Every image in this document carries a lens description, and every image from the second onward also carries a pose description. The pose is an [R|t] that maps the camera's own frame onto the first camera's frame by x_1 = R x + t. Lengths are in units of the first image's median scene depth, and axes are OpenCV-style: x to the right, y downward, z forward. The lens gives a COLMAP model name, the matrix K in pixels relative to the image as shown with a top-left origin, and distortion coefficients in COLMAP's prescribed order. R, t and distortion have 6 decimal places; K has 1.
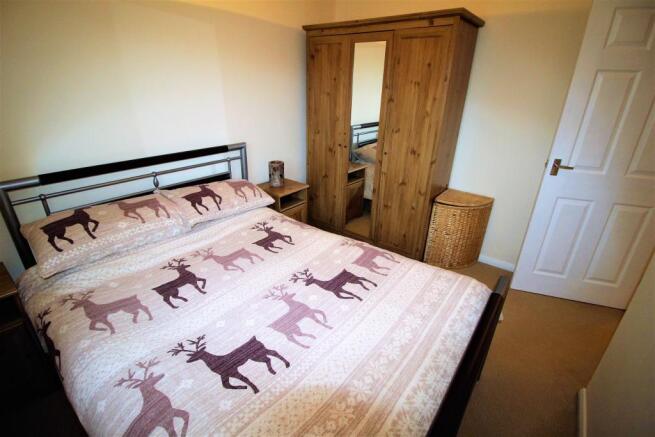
lens RADIAL K [[312.9, 0, 325.0], [0, 312.9, 215.6], [0, 0, 1]] dist [0.002480, 0.000317]
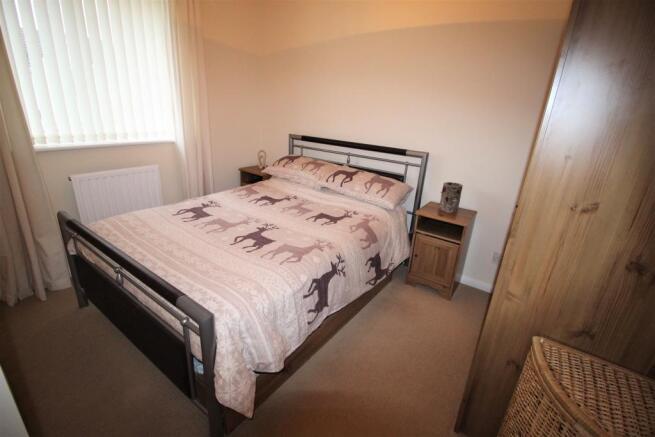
lens RADIAL K [[312.9, 0, 325.8], [0, 312.9, 218.6], [0, 0, 1]] dist [0.002480, 0.000317]
pose [[0.024754, 0.324872, -0.945434, 0.910772], [-0.442147, 0.851754, 0.281105, -0.238050], [0.896601, 0.411063, 0.164725, 0.791310]]
